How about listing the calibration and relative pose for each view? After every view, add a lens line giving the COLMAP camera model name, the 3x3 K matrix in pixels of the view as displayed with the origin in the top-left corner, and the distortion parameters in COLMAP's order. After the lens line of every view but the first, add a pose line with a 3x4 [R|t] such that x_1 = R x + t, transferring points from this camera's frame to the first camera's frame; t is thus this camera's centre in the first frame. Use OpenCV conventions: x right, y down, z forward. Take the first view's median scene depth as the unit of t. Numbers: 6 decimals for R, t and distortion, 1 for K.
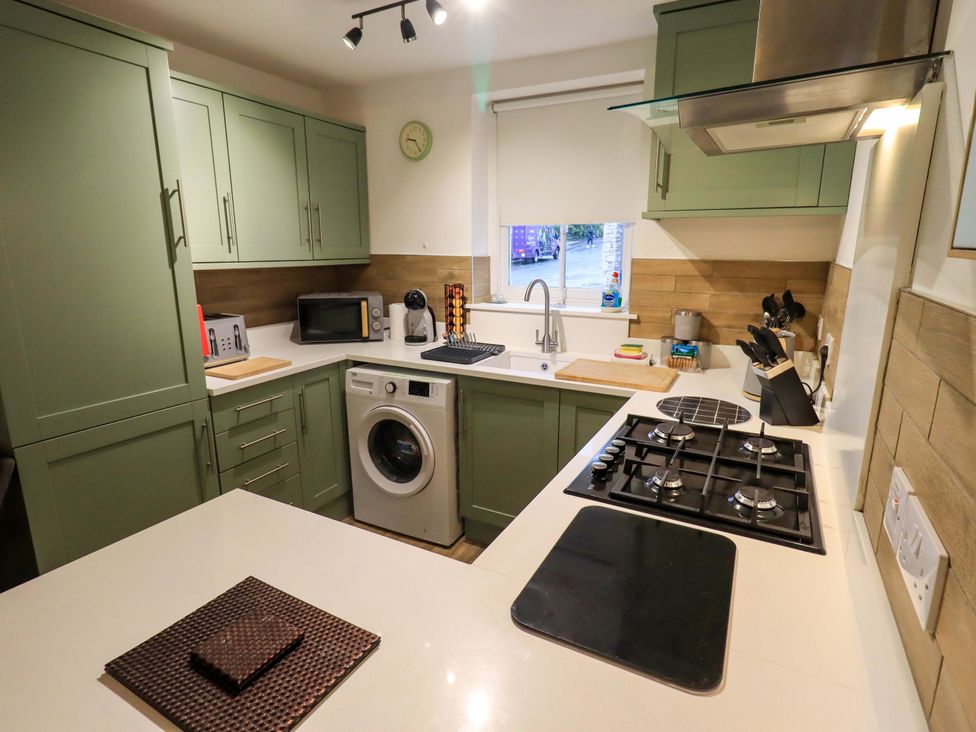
lens RADIAL K [[522.3, 0, 487.9], [0, 522.3, 360.4], [0, 0, 1]] dist [0.006468, -0.002010]
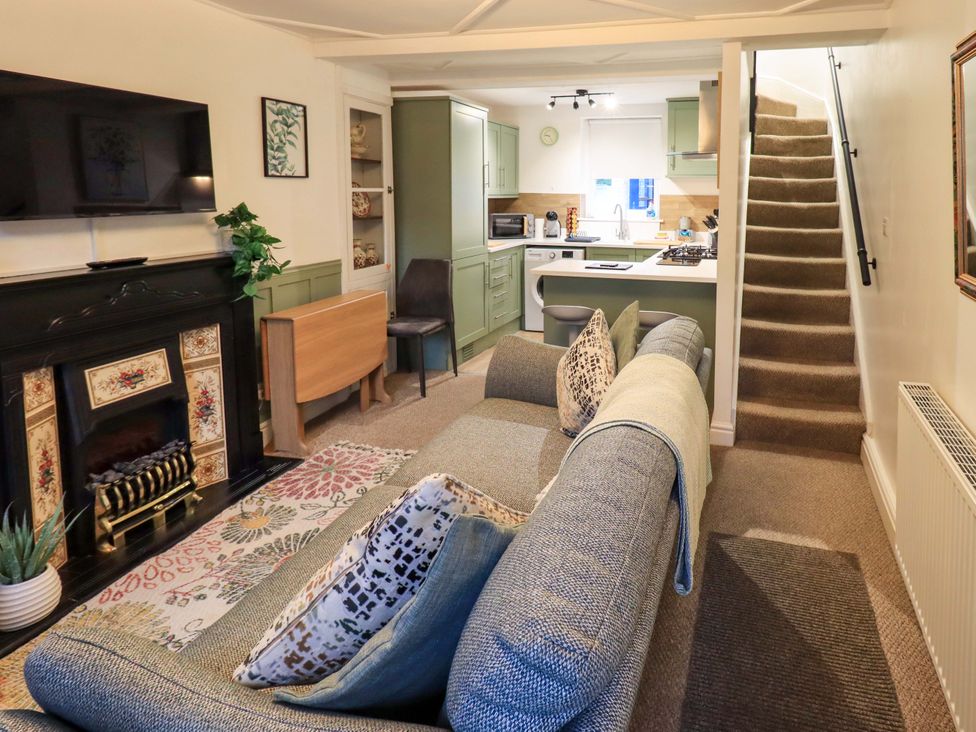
lens RADIAL K [[583.0, 0, 597.4], [0, 583.0, 242.7], [0, 0, 1]] dist [0.002786, 0.000284]
pose [[0.974741, -0.012775, 0.222971, -0.512635], [0.041479, 0.991348, -0.124531, 0.289852], [-0.219451, 0.130634, 0.966838, -1.246679]]
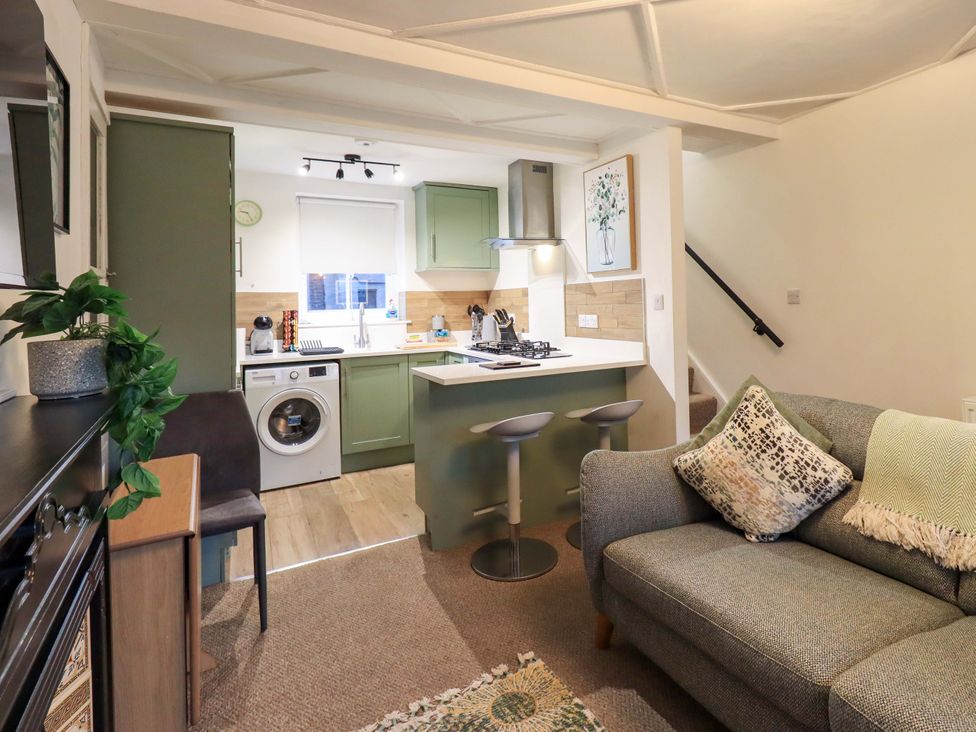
lens RADIAL K [[570.2, 0, 578.7], [0, 570.2, 289.3], [0, 0, 1]] dist [0.006518, -0.001888]
pose [[0.491855, 0.008473, 0.870636, -1.168943], [0.213402, 0.968279, -0.129982, 0.193540], [-0.844120, 0.249727, 0.474445, -0.495405]]
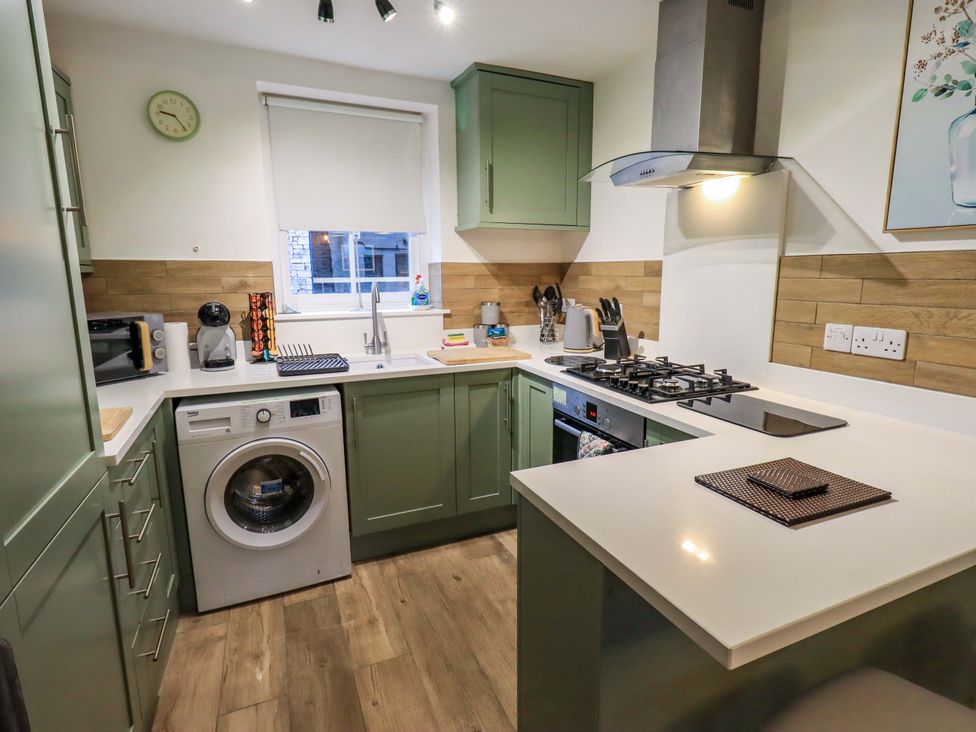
lens RADIAL K [[522.3, 0, 491.5], [0, 522.3, 363.6], [0, 0, 1]] dist [0.006468, -0.002010]
pose [[0.602533, -0.141971, 0.785365, -0.587405], [0.177930, 0.983179, 0.041222, 0.001129], [-0.778007, 0.114903, 0.617659, 0.201435]]
